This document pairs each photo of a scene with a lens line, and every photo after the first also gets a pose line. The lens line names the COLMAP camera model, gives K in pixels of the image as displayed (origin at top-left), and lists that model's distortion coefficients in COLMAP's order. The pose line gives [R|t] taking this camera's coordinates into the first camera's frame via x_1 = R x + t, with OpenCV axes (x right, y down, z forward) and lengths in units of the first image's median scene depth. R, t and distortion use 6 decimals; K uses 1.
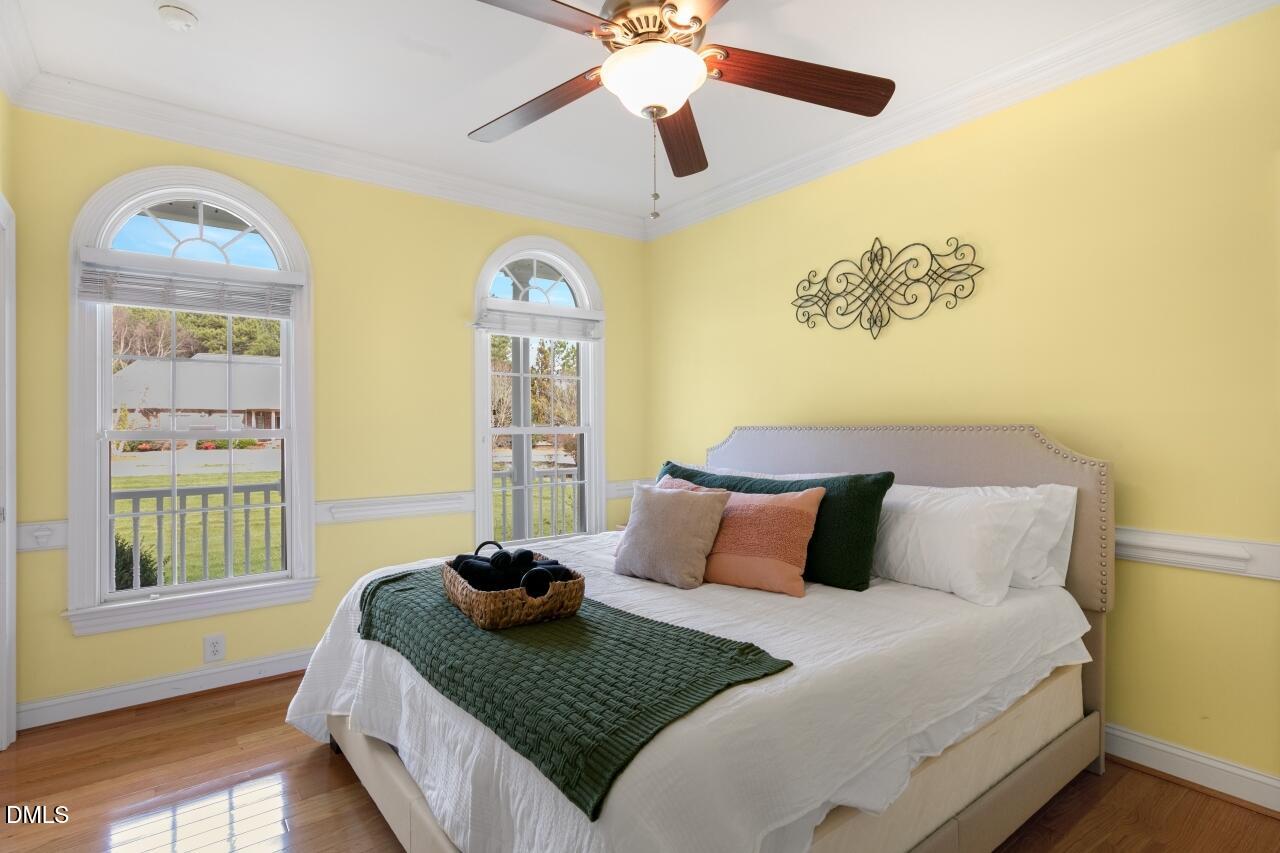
lens RADIAL K [[641.2, 0, 640.0], [0, 641.2, 426.5], [0, 0, 1]] dist [0.047745, -0.000193]
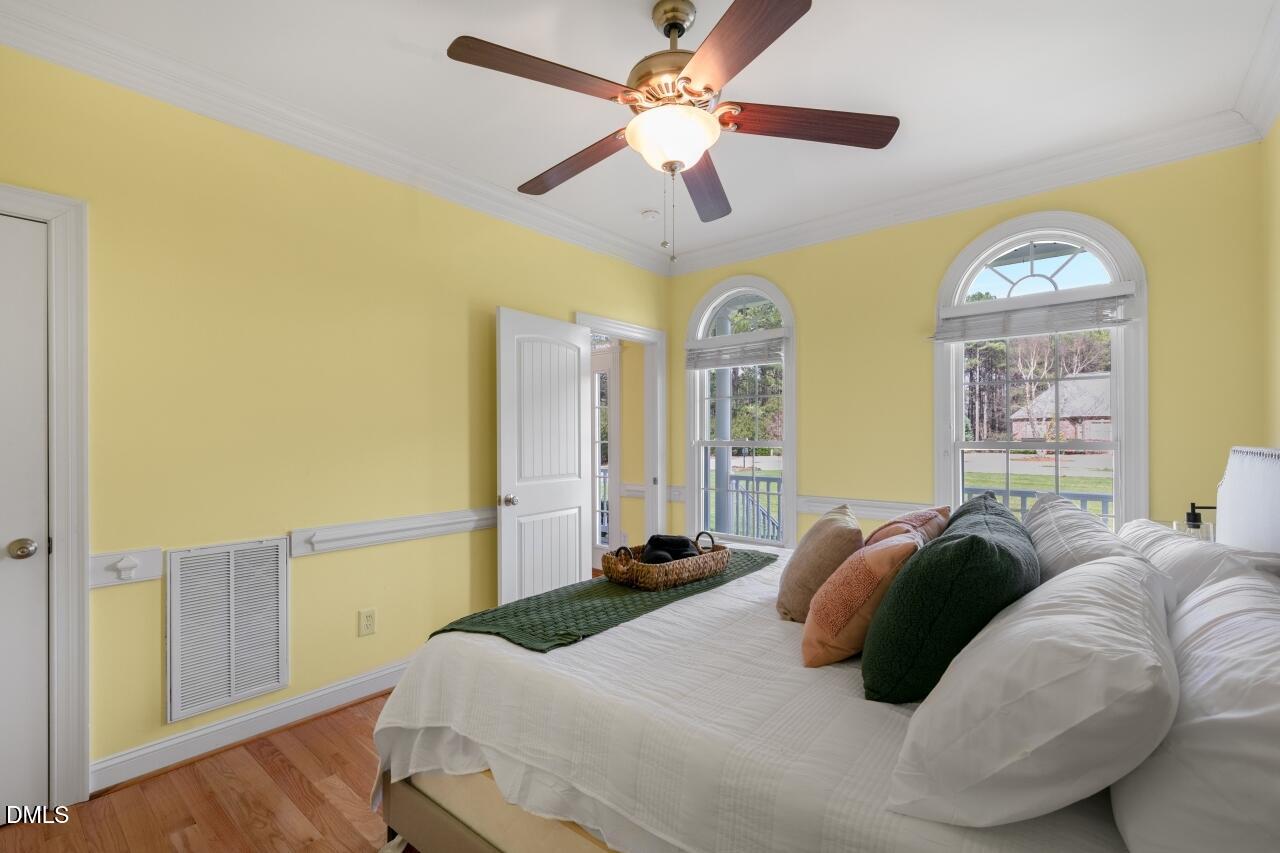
lens RADIAL K [[566.3, 0, 646.6], [0, 566.3, 428.0], [0, 0, 1]] dist [0.044333, 0.000074]
pose [[0.212510, -0.005423, -0.977144, 0.332953], [-0.009628, 0.999924, -0.007643, -0.005887], [0.977112, 0.011033, 0.212441, 0.253400]]
